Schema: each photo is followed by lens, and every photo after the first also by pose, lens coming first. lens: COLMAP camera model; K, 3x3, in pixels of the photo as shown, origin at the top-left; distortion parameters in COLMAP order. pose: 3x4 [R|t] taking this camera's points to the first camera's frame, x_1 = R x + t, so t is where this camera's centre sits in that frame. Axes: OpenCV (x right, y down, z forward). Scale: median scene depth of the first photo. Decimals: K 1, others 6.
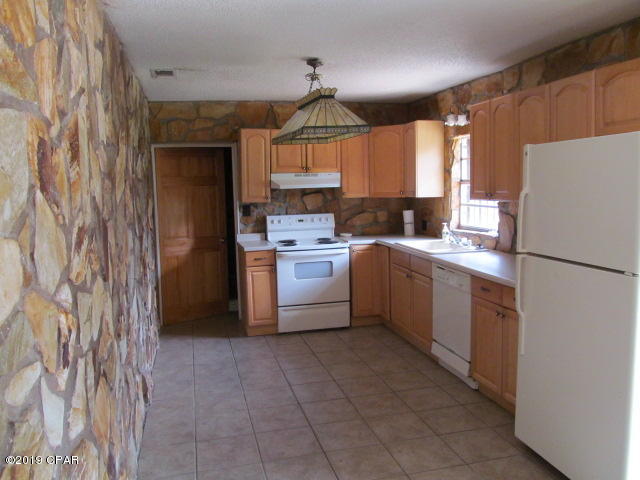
lens RADIAL K [[530.3, 0, 319.3], [0, 530.3, 236.5], [0, 0, 1]] dist [-0.062768, -0.008327]
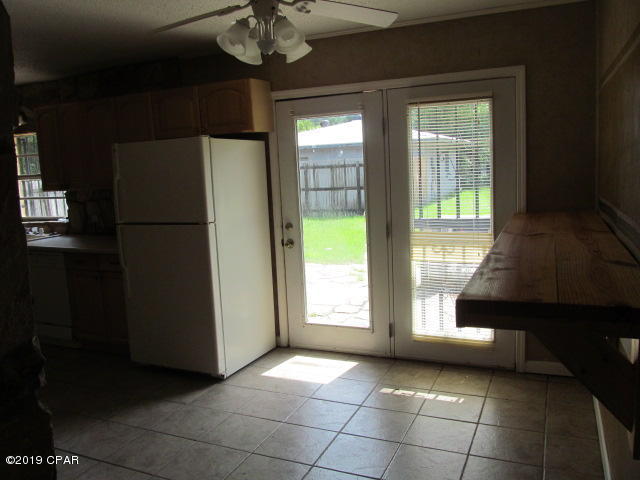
lens RADIAL K [[530.3, 0, 320.2], [0, 530.3, 240.1], [0, 0, 1]] dist [-0.062768, -0.008327]
pose [[0.612786, -0.114689, 0.781882, -0.241822], [0.108112, 0.992277, 0.060820, 0.031057], [-0.782819, 0.047261, 0.620452, -0.162887]]
